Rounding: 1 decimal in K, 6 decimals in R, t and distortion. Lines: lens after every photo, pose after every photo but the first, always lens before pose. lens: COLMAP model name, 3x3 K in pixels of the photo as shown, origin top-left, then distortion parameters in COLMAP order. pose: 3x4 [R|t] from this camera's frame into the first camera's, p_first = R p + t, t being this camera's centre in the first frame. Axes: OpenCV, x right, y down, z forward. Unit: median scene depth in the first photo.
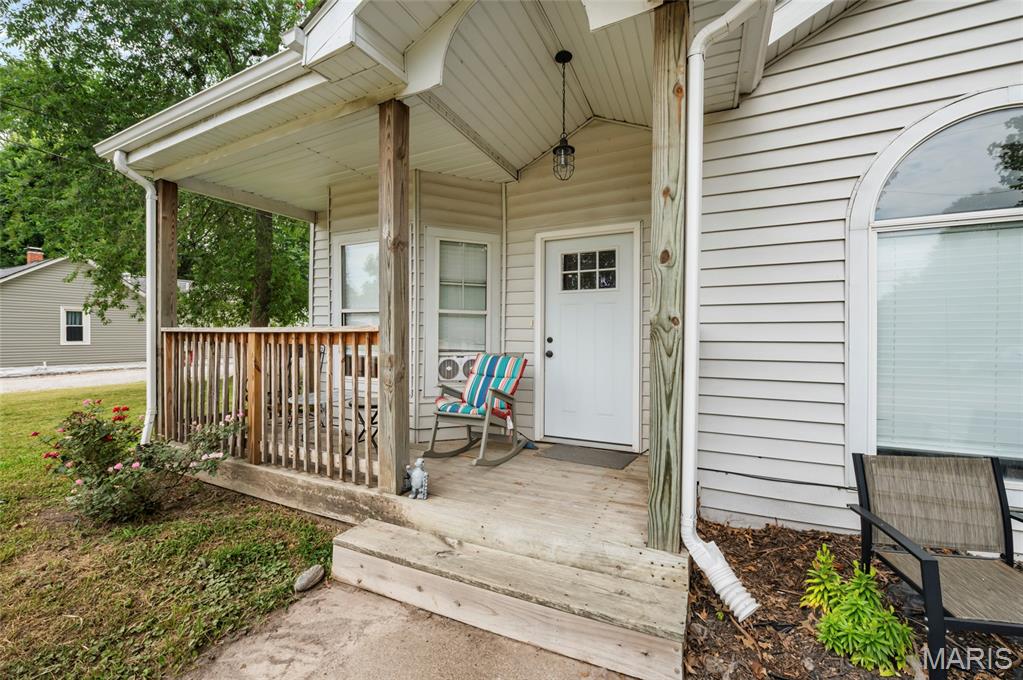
lens RADIAL K [[396.7, 0, 511.5], [0, 396.7, 340.0], [0, 0, 1]] dist [0.000137, 0.000016]
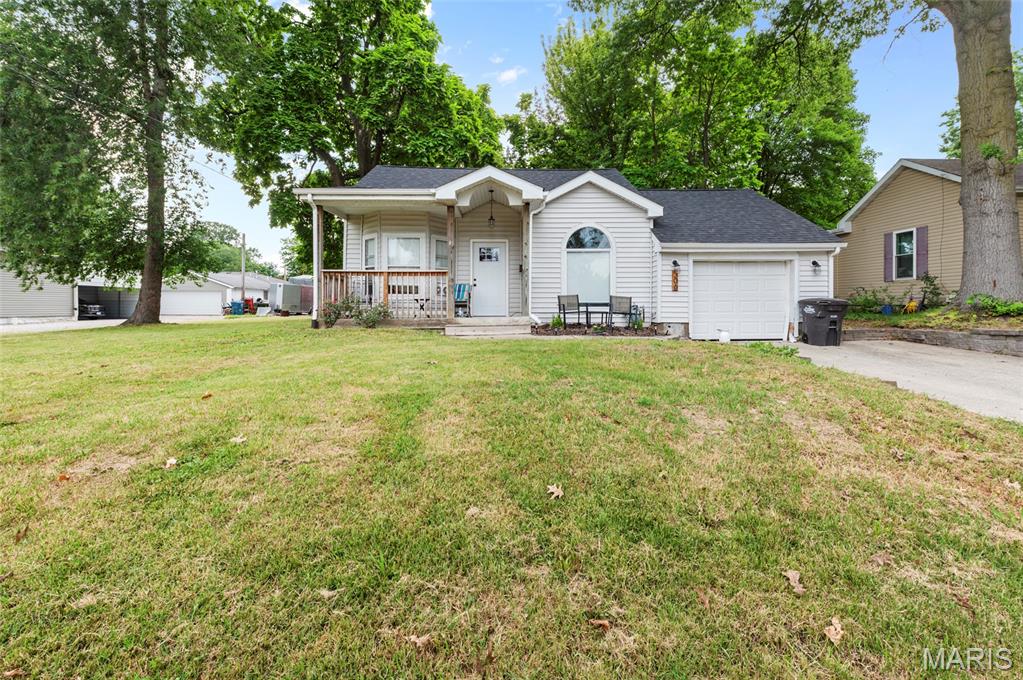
lens RADIAL K [[413.8, 0, 508.6], [0, 413.8, 298.1], [0, 0, 1]] dist [-0.000185, -0.000032]
pose [[0.892109, 0.003498, 0.451807, -1.029525], [0.008405, 0.999668, -0.024336, 0.207315], [-0.451742, 0.025508, 0.891784, -1.684464]]
